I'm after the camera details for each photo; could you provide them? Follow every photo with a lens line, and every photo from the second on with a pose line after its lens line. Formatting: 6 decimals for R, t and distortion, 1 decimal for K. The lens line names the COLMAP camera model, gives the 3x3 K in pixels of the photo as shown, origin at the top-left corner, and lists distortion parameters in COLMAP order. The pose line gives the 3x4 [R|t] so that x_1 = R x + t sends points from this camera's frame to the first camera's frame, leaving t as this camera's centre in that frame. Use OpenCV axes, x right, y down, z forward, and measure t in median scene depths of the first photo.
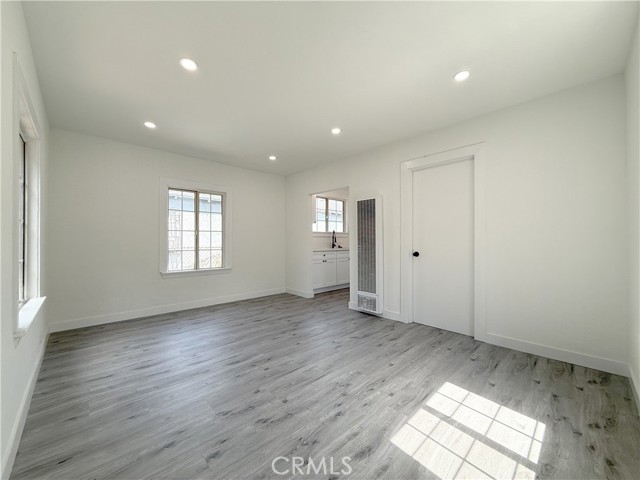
lens RADIAL K [[257.2, 0, 318.4], [0, 257.2, 241.1], [0, 0, 1]] dist [-0.002256, 0.001075]
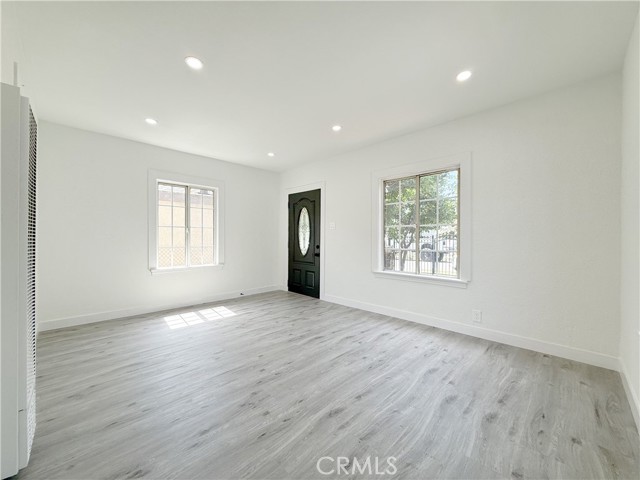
lens RADIAL K [[257.2, 0, 321.3], [0, 257.2, 238.2], [0, 0, 1]] dist [-0.002256, 0.001075]
pose [[-0.999388, -0.000711, -0.034962, -0.237213], [-0.000582, 0.999993, -0.003691, 0.003849], [0.034965, -0.003668, -0.999382, 1.765740]]
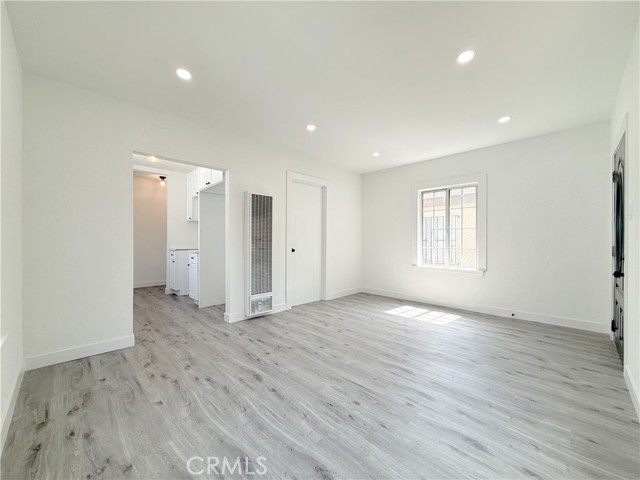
lens RADIAL K [[257.2, 0, 316.8], [0, 257.2, 239.6], [0, 0, 1]] dist [-0.002256, 0.001075]
pose [[-0.021480, 0.001914, 0.999767, -0.990511], [-0.003039, 0.999993, -0.001980, 0.002351], [-0.999765, -0.003081, -0.021474, 1.067823]]
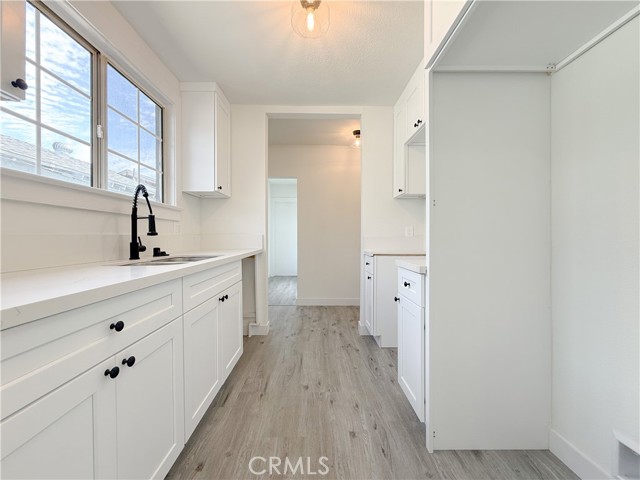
lens RADIAL K [[257.2, 0, 315.1], [0, 257.2, 239.3], [0, 0, 1]] dist [-0.002256, 0.001075]
pose [[0.682409, -0.006516, 0.730941, -0.009296], [-0.002289, 0.999936, 0.011051, 0.010699], [-0.730967, -0.009214, 0.682351, 1.531012]]
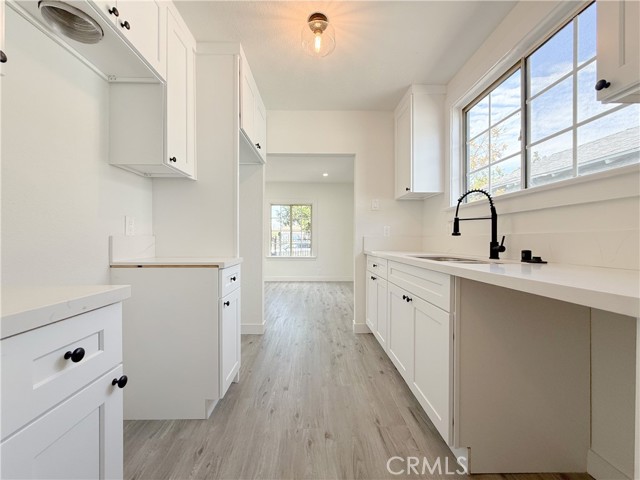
lens RADIAL K [[257.2, 0, 318.1], [0, 257.2, 241.0], [0, 0, 1]] dist [-0.002256, 0.001075]
pose [[-0.662095, 0.001919, -0.749417, 0.793739], [0.003236, 0.999995, -0.000299, 0.020831], [0.749413, -0.002623, -0.662098, 2.268990]]
